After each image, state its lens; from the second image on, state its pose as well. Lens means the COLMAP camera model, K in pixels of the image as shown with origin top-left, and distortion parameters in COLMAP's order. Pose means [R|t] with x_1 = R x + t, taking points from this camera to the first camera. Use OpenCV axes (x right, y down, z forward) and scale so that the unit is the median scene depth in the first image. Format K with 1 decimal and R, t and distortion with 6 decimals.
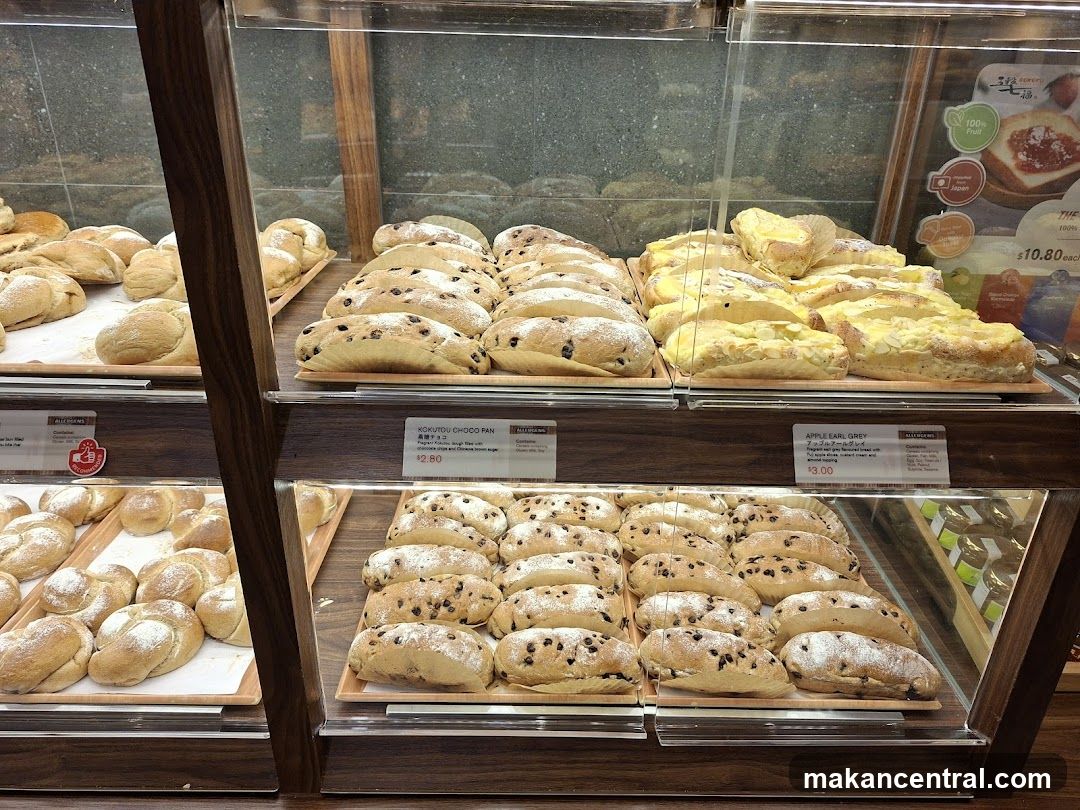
lens RADIAL K [[751.4, 0, 544.6], [0, 751.4, 401.2], [0, 0, 1]] dist [0.011382, -0.015998]
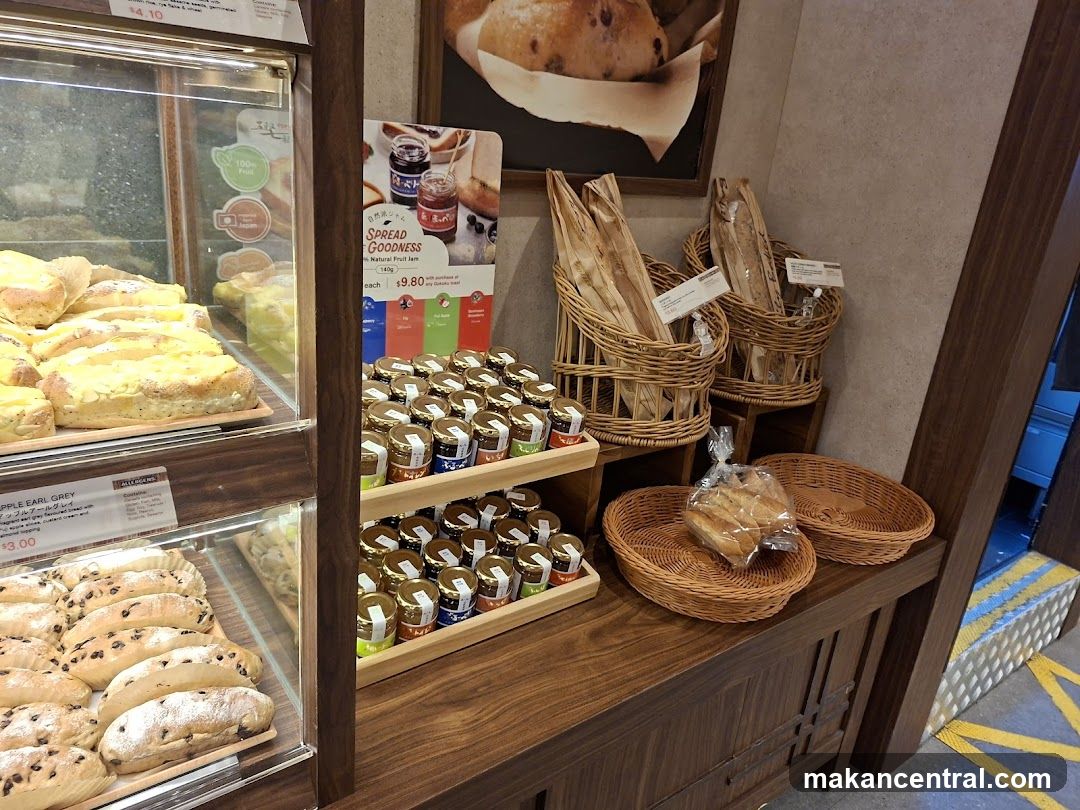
lens RADIAL K [[751.4, 0, 548.5], [0, 751.4, 405.4], [0, 0, 1]] dist [0.011382, -0.015998]
pose [[0.794403, -0.153509, 0.587672, 0.285116], [0.178712, 0.983781, 0.015399, 0.022621], [-0.580505, 0.092792, 0.808952, -0.067695]]
